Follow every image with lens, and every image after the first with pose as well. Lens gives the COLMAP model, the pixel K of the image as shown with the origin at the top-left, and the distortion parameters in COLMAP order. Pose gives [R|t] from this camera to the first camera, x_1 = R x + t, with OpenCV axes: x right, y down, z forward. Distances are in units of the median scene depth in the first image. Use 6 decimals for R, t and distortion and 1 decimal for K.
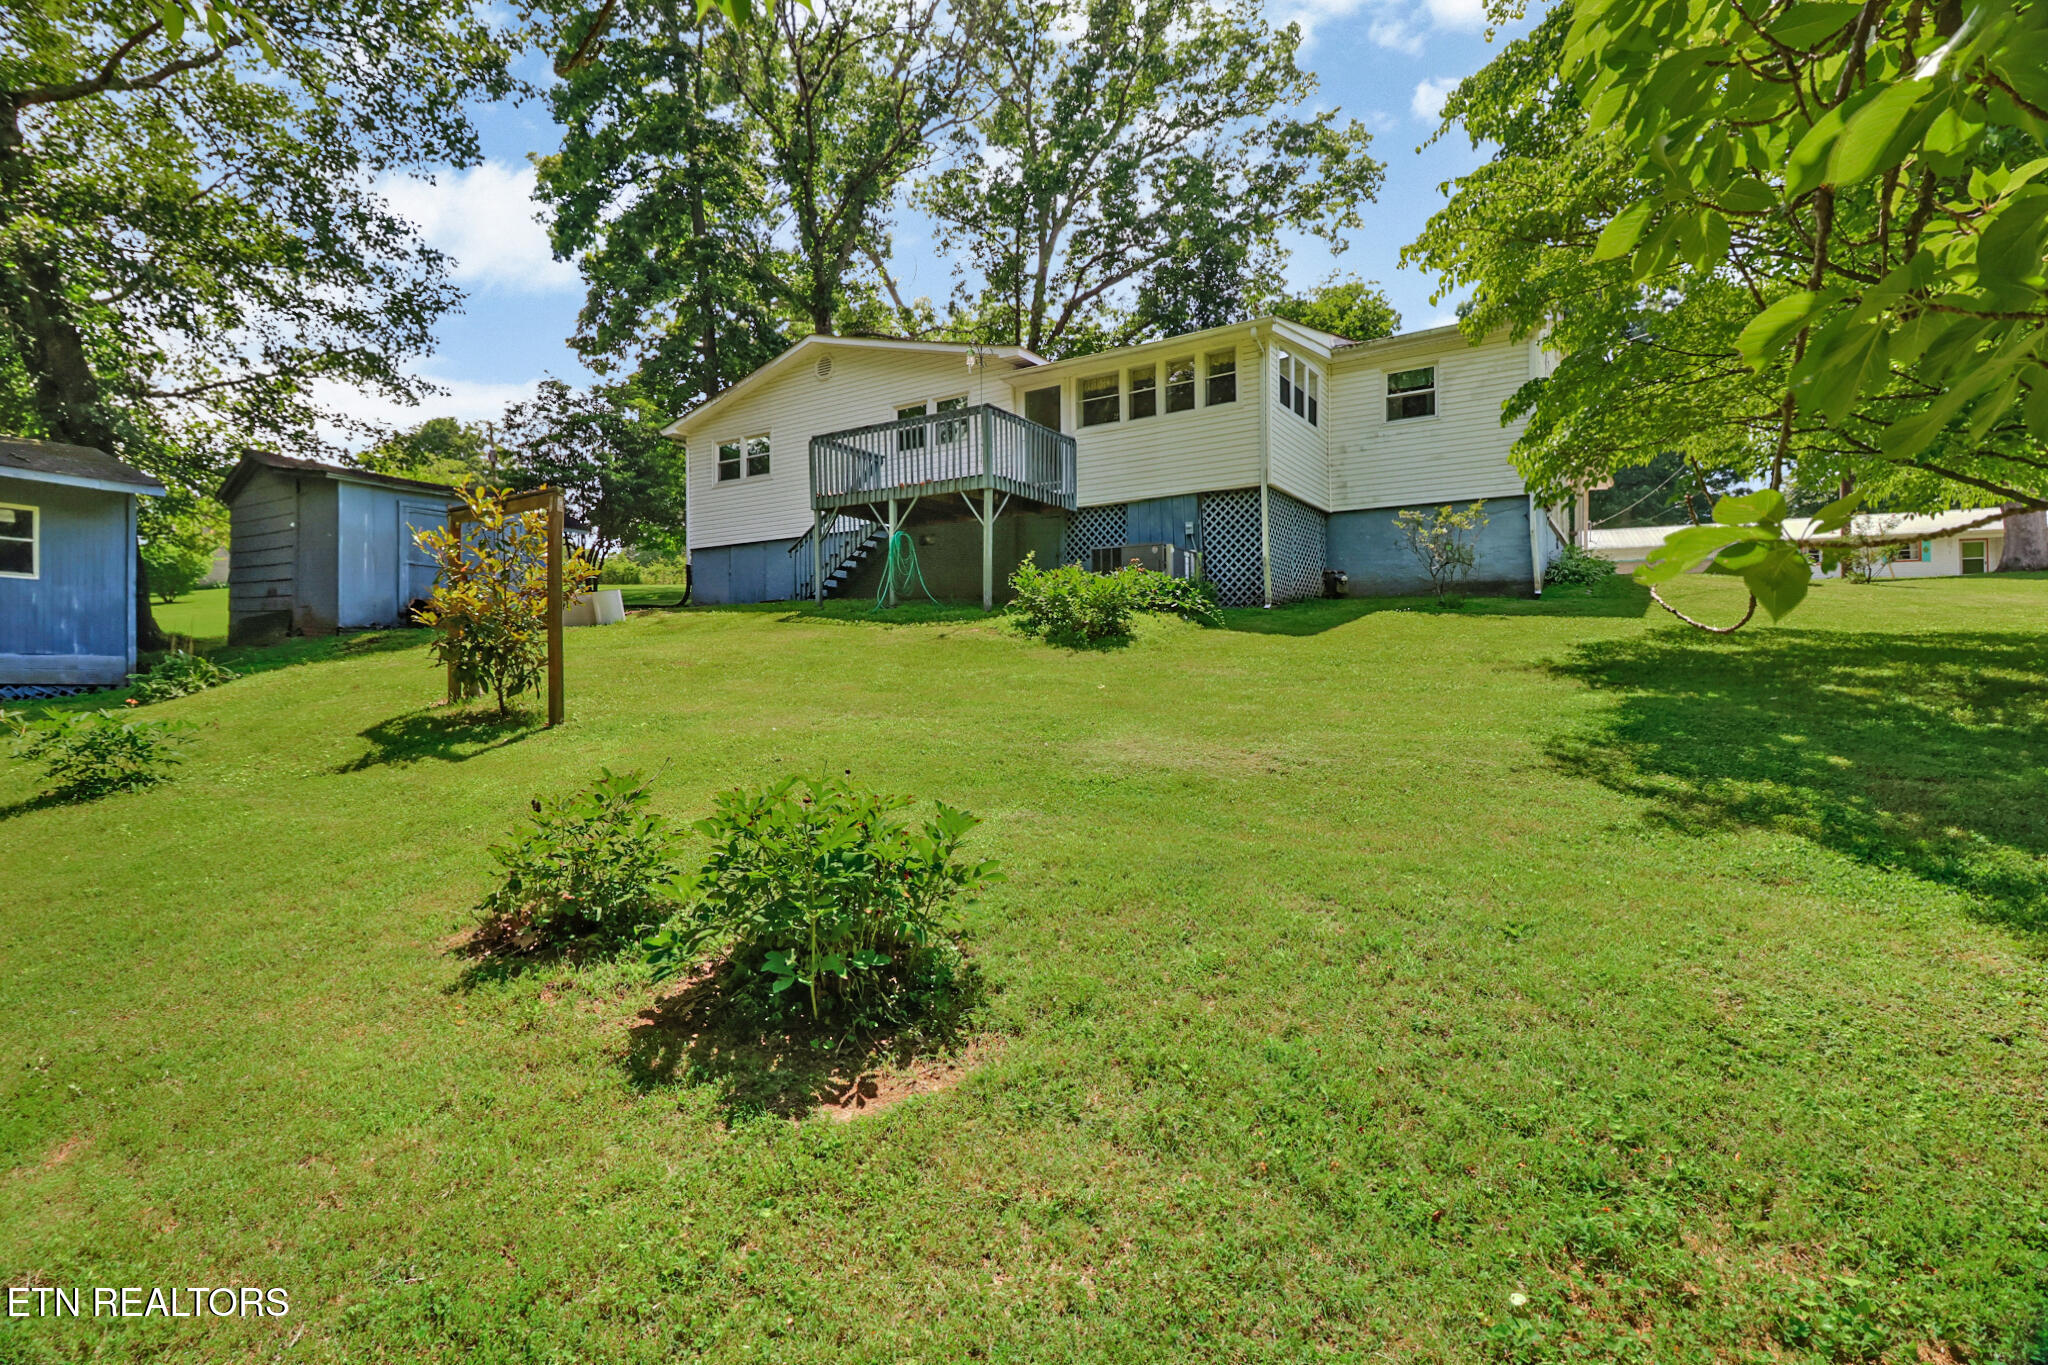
lens RADIAL K [[968.7, 0, 1022.4], [0, 968.7, 715.9], [0, 0, 1]] dist [-0.000204, -0.016372]
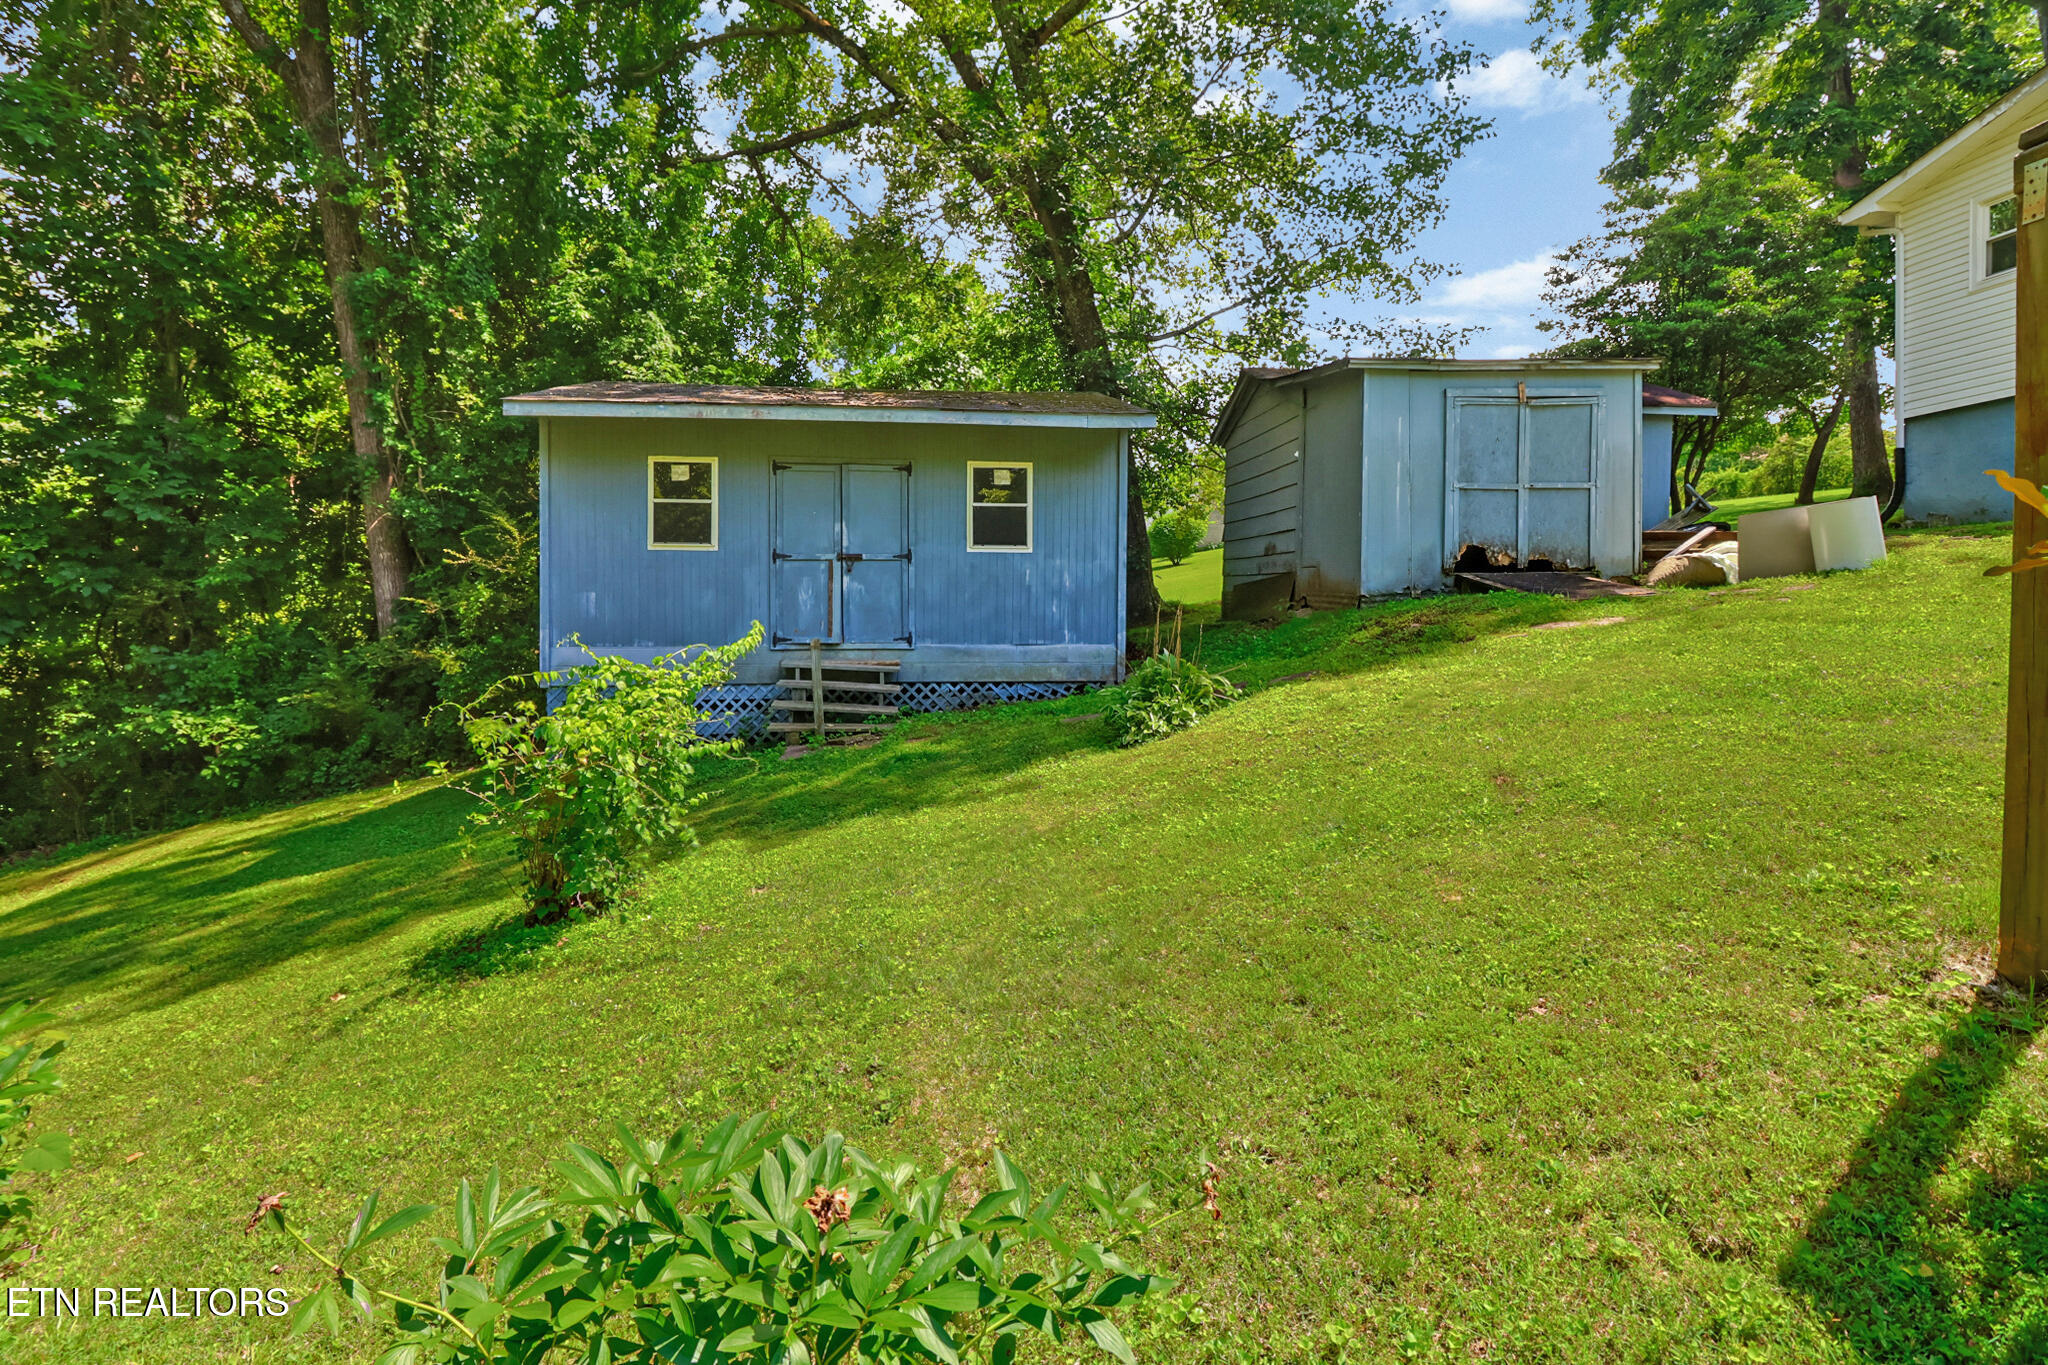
lens RADIAL K [[961.1, 0, 990.5], [0, 961.1, 658.7], [0, 0, 1]] dist [0.024643, -0.018332]
pose [[0.603601, 0.014345, -0.797158, -0.247249], [-0.009299, 0.999897, 0.010952, -0.038342], [0.797233, 0.000802, 0.603672, 0.294243]]
